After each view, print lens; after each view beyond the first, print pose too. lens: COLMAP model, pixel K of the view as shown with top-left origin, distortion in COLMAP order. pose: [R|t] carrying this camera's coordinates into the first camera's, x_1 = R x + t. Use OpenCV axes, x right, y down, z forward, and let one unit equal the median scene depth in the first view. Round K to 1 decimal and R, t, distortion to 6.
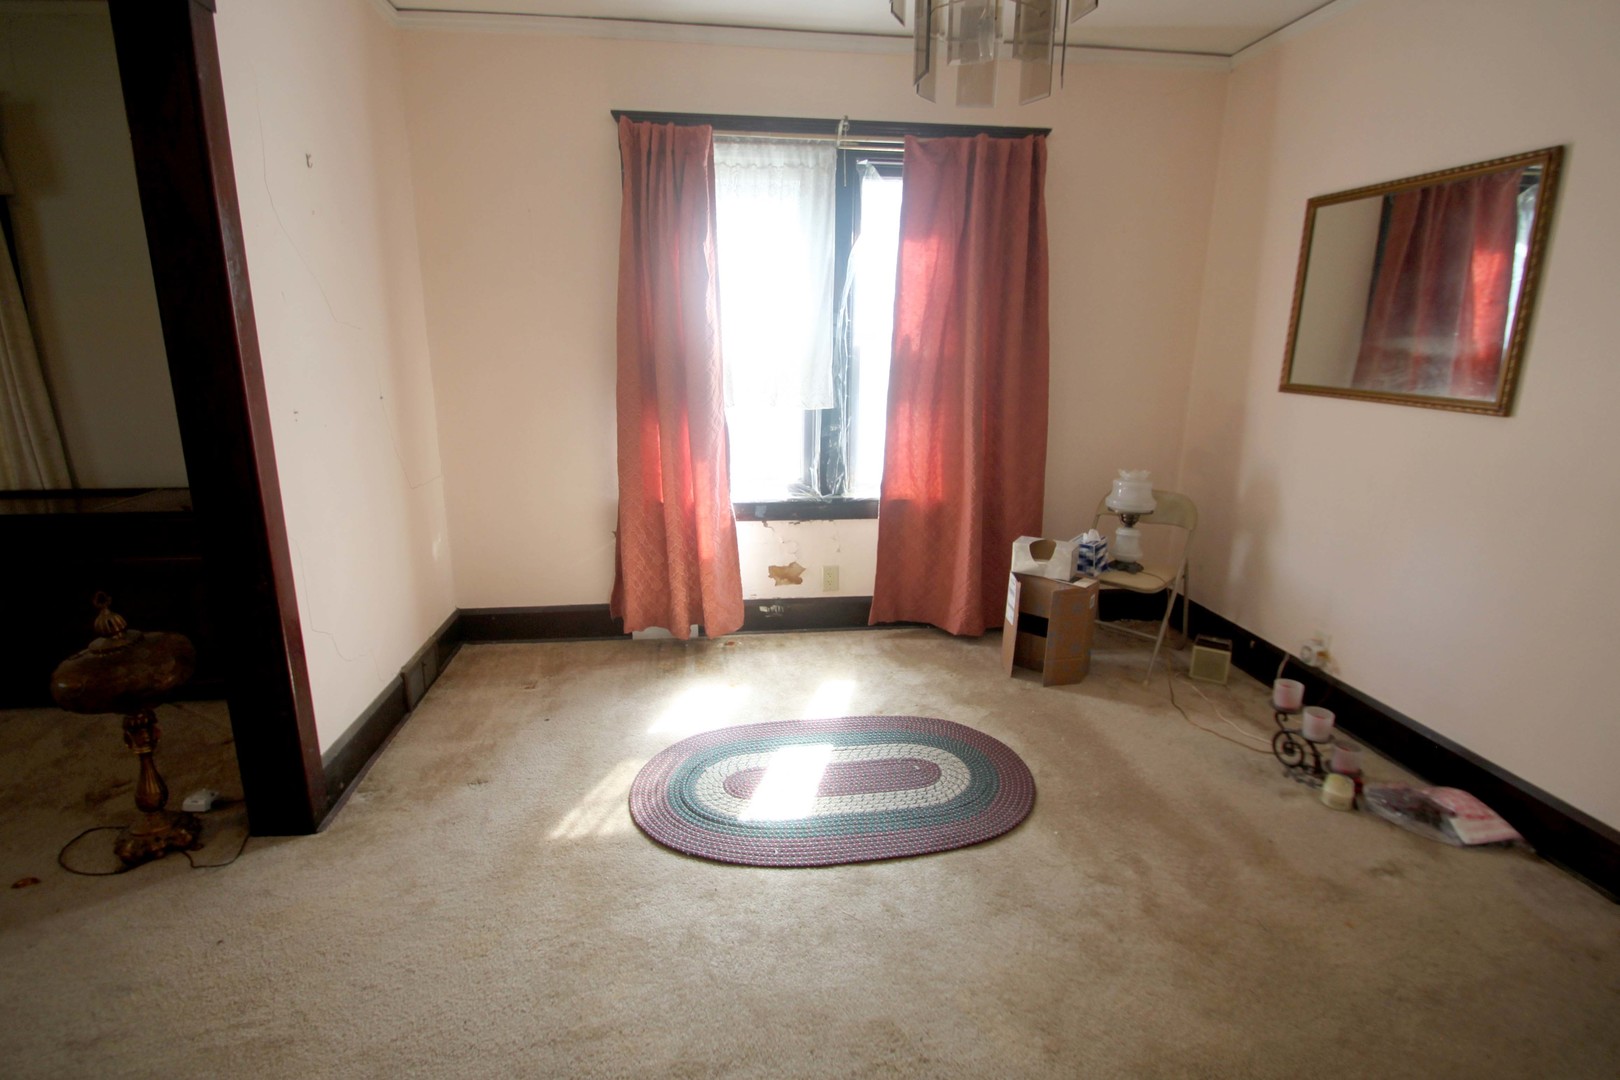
lens RADIAL K [[763.1, 0, 811.9], [0, 763.1, 525.1], [0, 0, 1]] dist [0.002026, 0.000100]
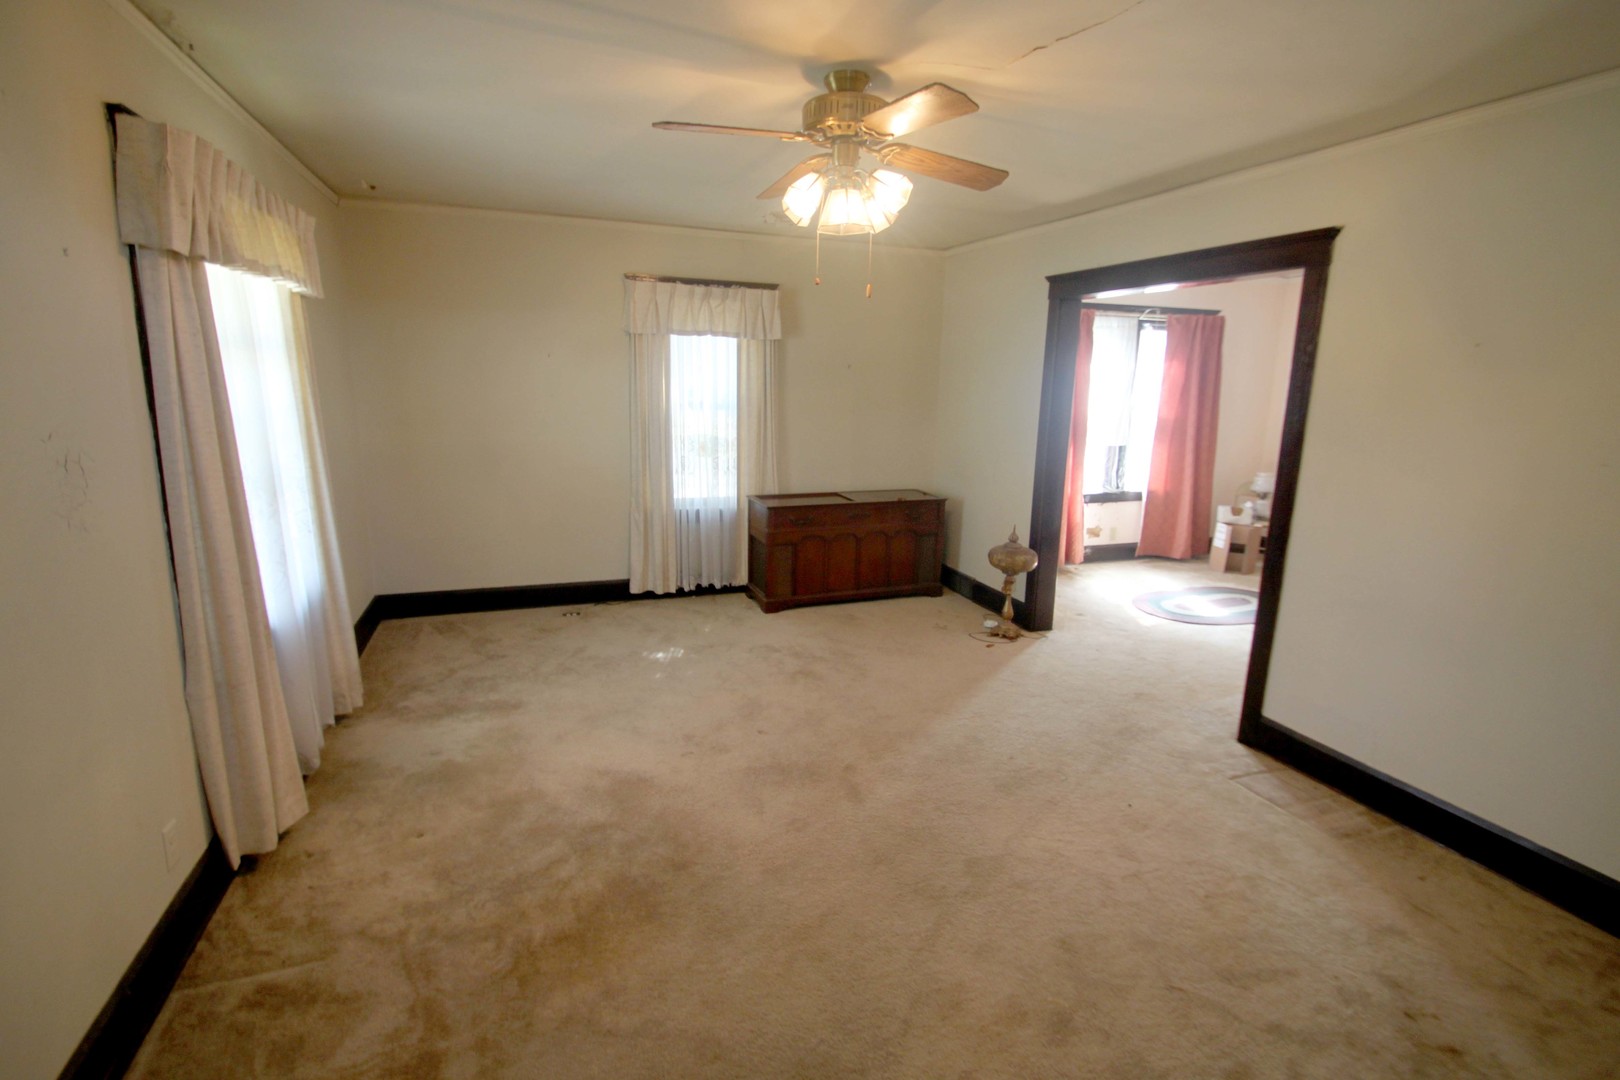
lens RADIAL K [[748.6, 0, 809.2], [0, 748.6, 526.6], [0, 0, 1]] dist [0.017841, -0.020200]
pose [[0.975373, -0.036682, 0.217491, -1.274078], [0.043288, 0.998732, -0.025683, 0.076263], [-0.216273, 0.034465, 0.975724, -0.748947]]
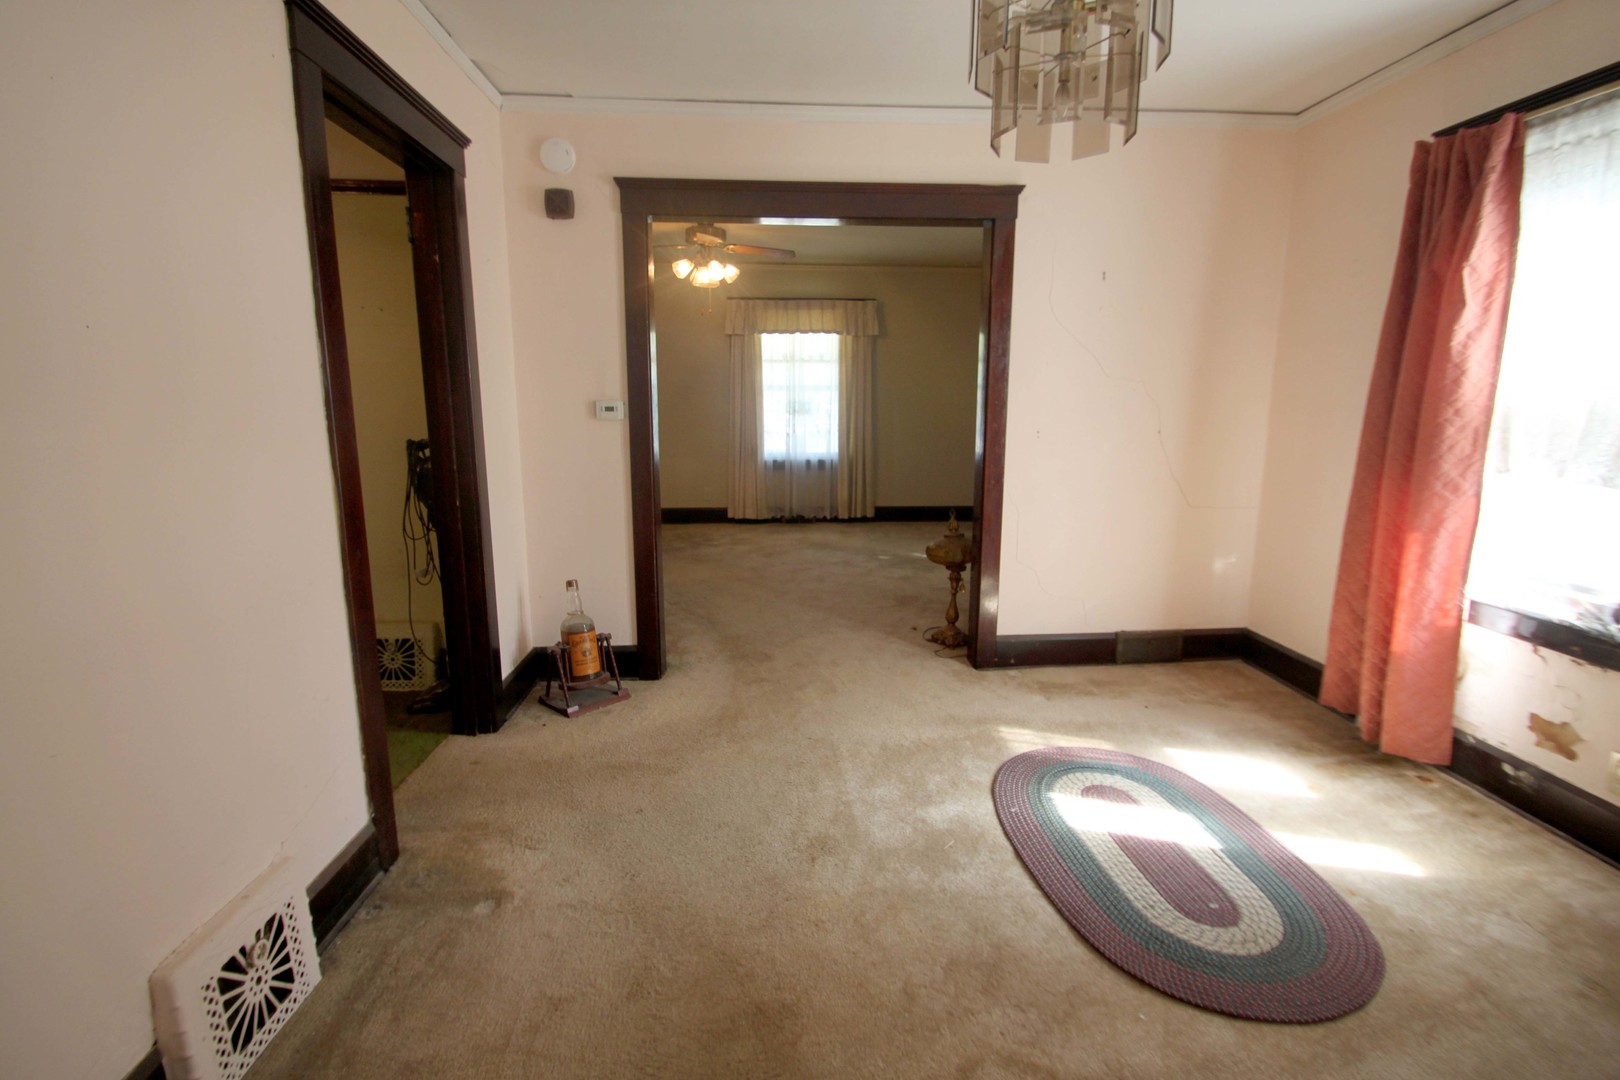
lens RADIAL K [[748.6, 0, 809.2], [0, 748.6, 526.6], [0, 0, 1]] dist [0.017841, -0.020200]
pose [[-0.061772, 0.160629, -0.985080, 0.687181], [-0.228989, 0.958358, 0.170631, -0.079502], [0.971467, 0.236113, -0.022417, 0.399607]]
